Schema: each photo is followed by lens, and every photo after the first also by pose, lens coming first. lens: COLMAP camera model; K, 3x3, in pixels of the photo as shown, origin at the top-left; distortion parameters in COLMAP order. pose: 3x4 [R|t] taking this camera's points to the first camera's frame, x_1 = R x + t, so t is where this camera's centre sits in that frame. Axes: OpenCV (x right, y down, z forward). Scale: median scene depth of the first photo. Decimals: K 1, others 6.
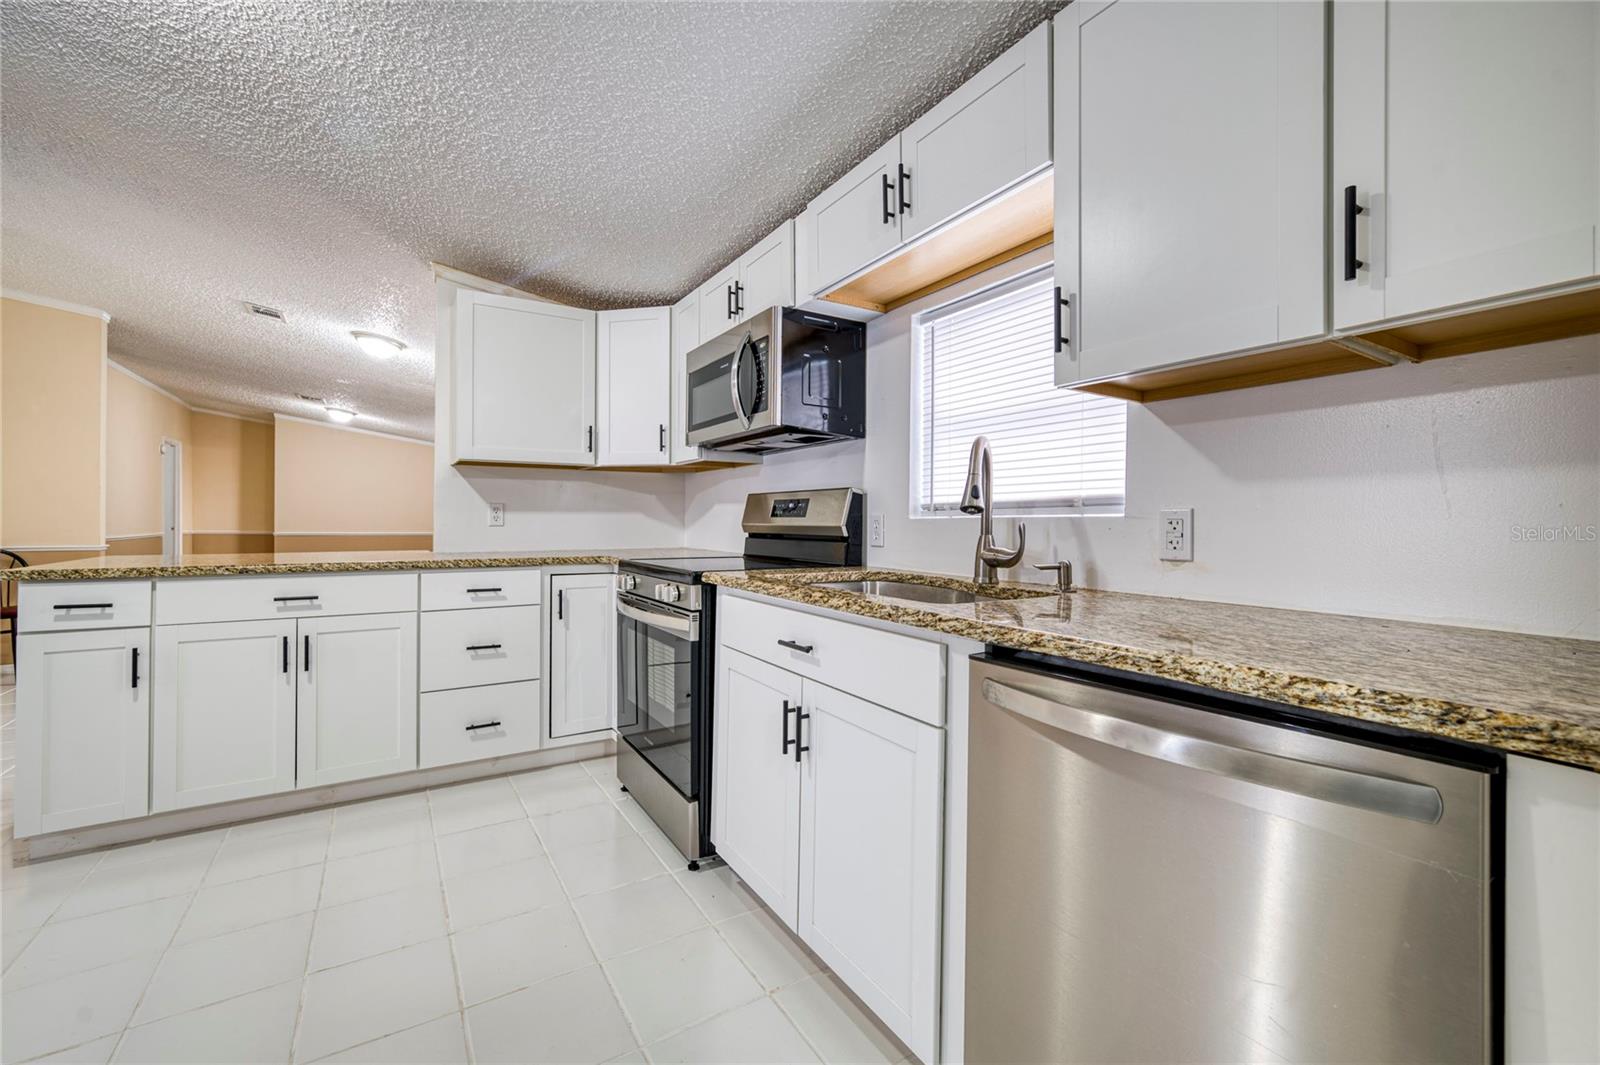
lens RADIAL K [[667.2, 0, 804.2], [0, 667.2, 516.9], [0, 0, 1]] dist [-0.000906, -0.000074]
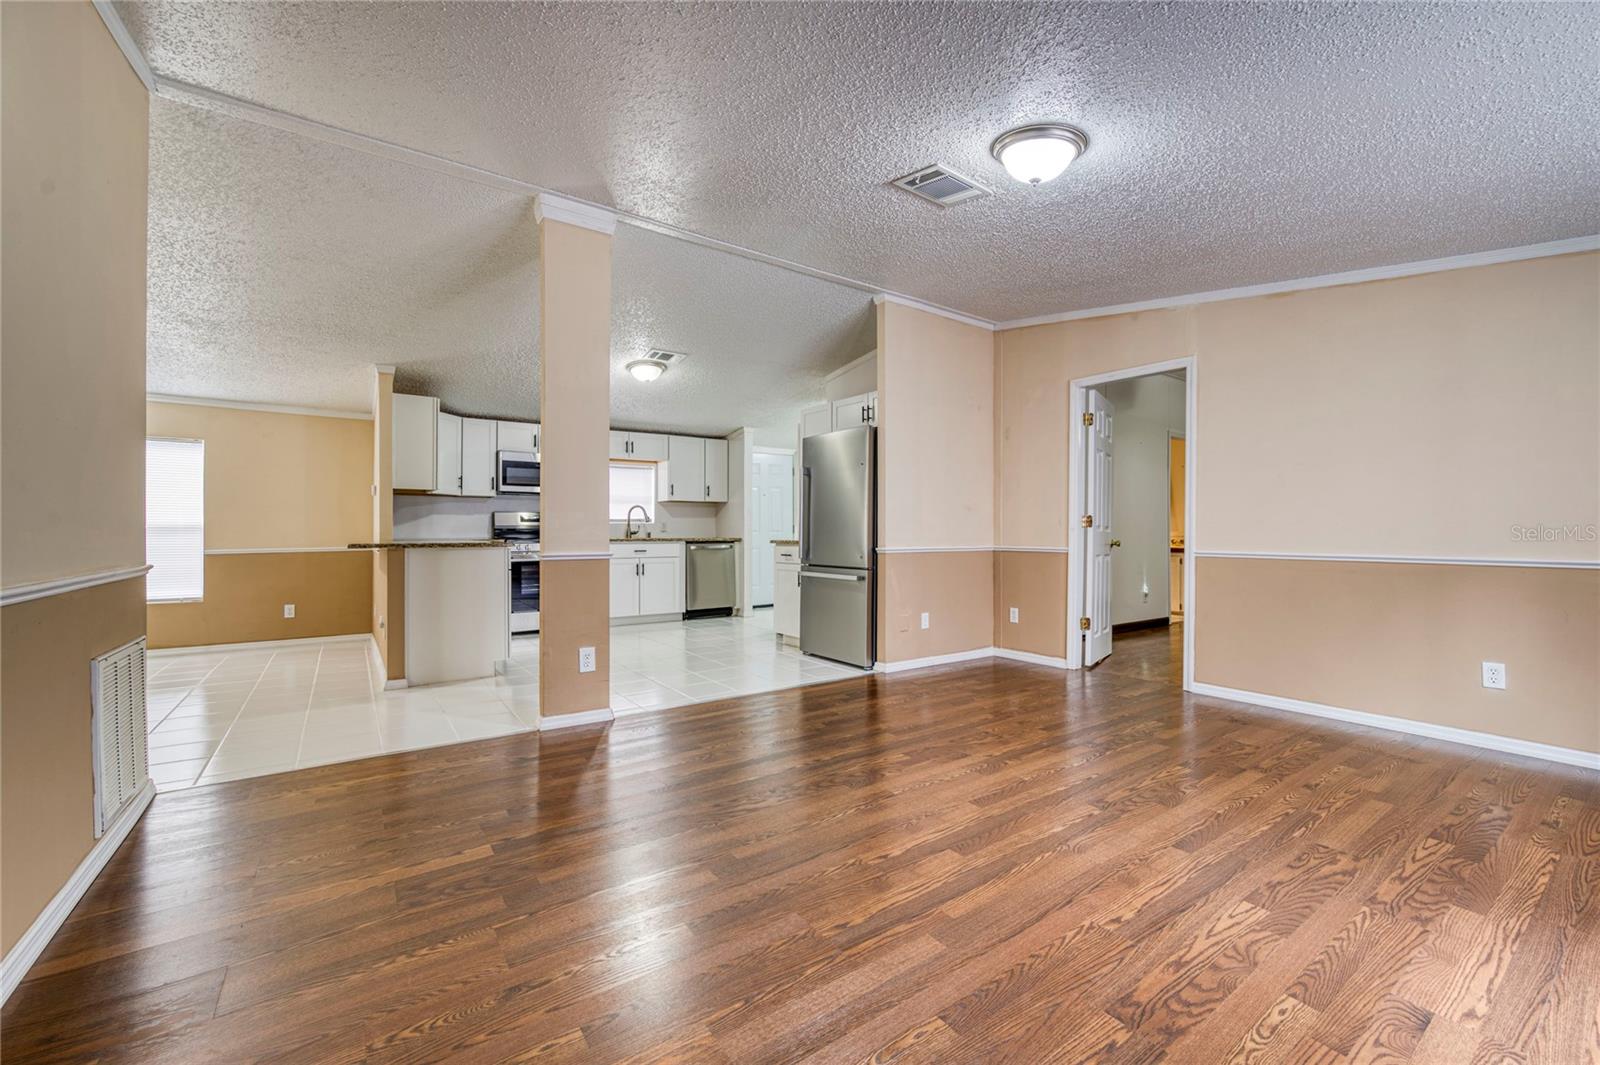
lens RADIAL K [[654.3, 0, 857.4], [0, 654.3, 533.7], [0, 0, 1]] dist [0.000111, 0.000039]
pose [[-0.151034, -0.010921, 0.988468, -3.226559], [-0.004722, 0.999936, 0.010327, 0.016127], [-0.988517, -0.003108, -0.151076, 0.148479]]
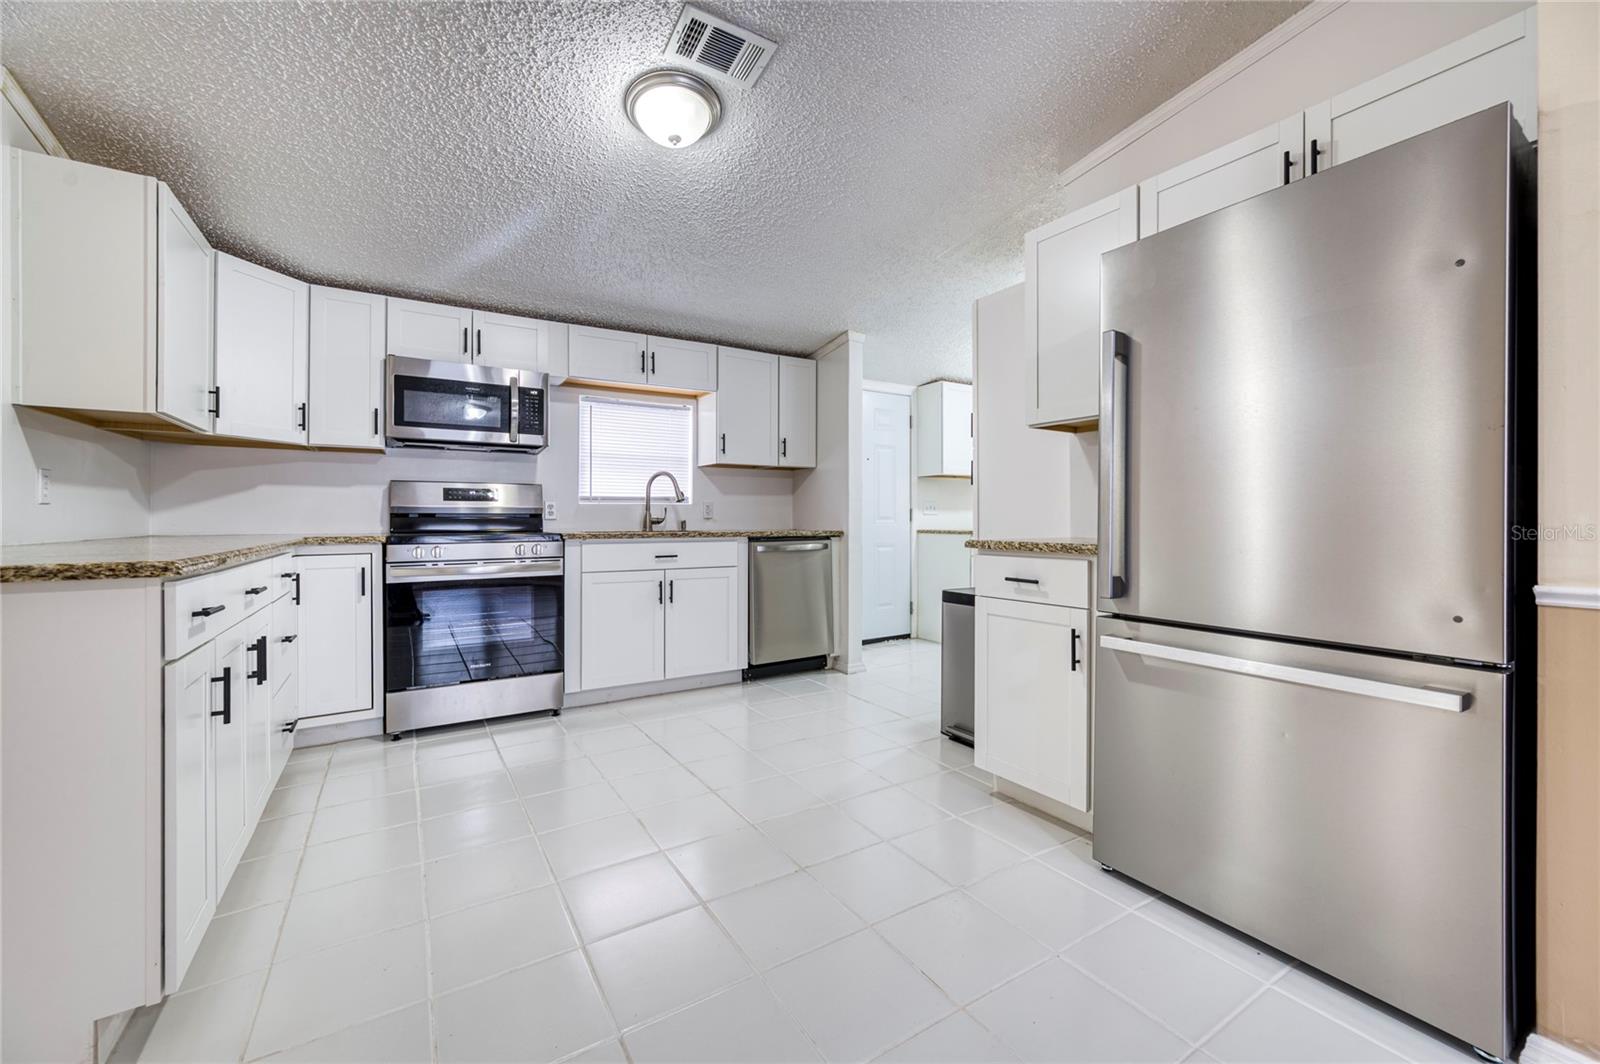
lens RADIAL K [[640.5, 0, 802.6], [0, 640.5, 515.9], [0, 0, 1]] dist [0.000837, 0.000084]
pose [[-0.020111, -0.002813, 0.999794, -1.595765], [-0.004817, 0.999985, 0.002717, 0.028683], [-0.999786, -0.004762, -0.020124, 0.391232]]
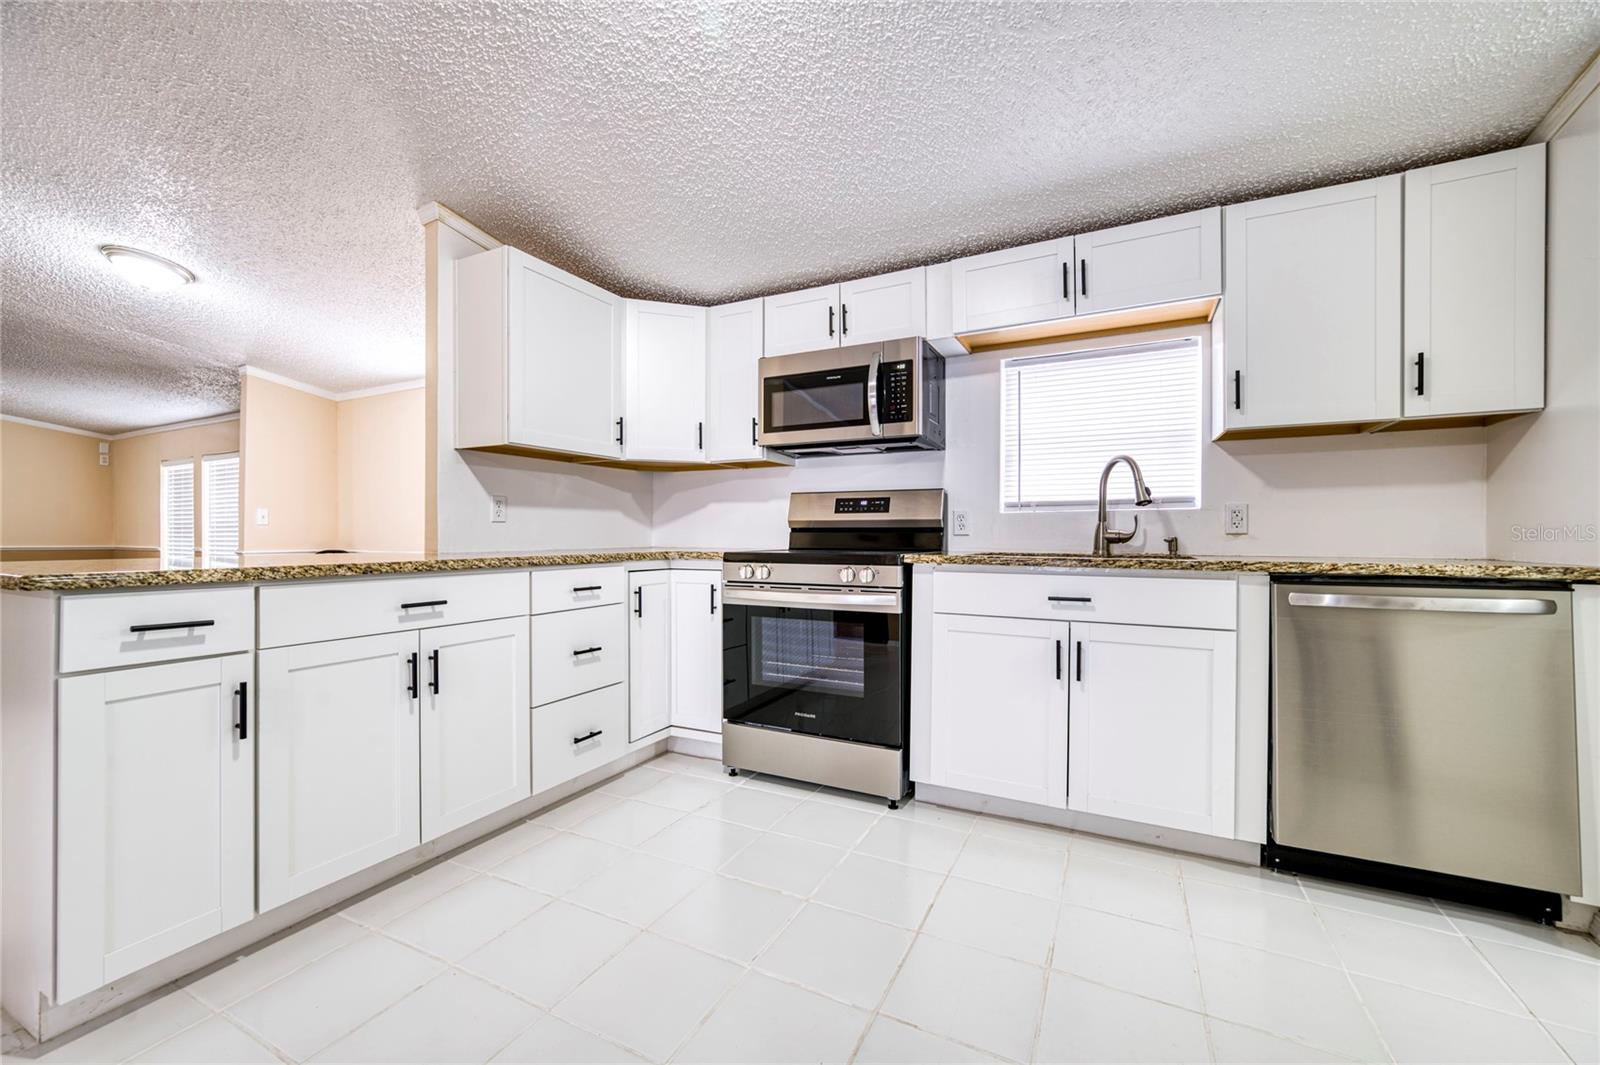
lens RADIAL K [[640.6, 0, 805.8], [0, 640.6, 530.2], [0, 0, 1]] dist [-0.000043, 0.000149]
pose [[0.850157, -0.000354, 0.526529, -0.811035], [0.000322, 1.000000, 0.000152, 0.035365], [-0.526529, 0.000040, 0.850157, 0.113316]]
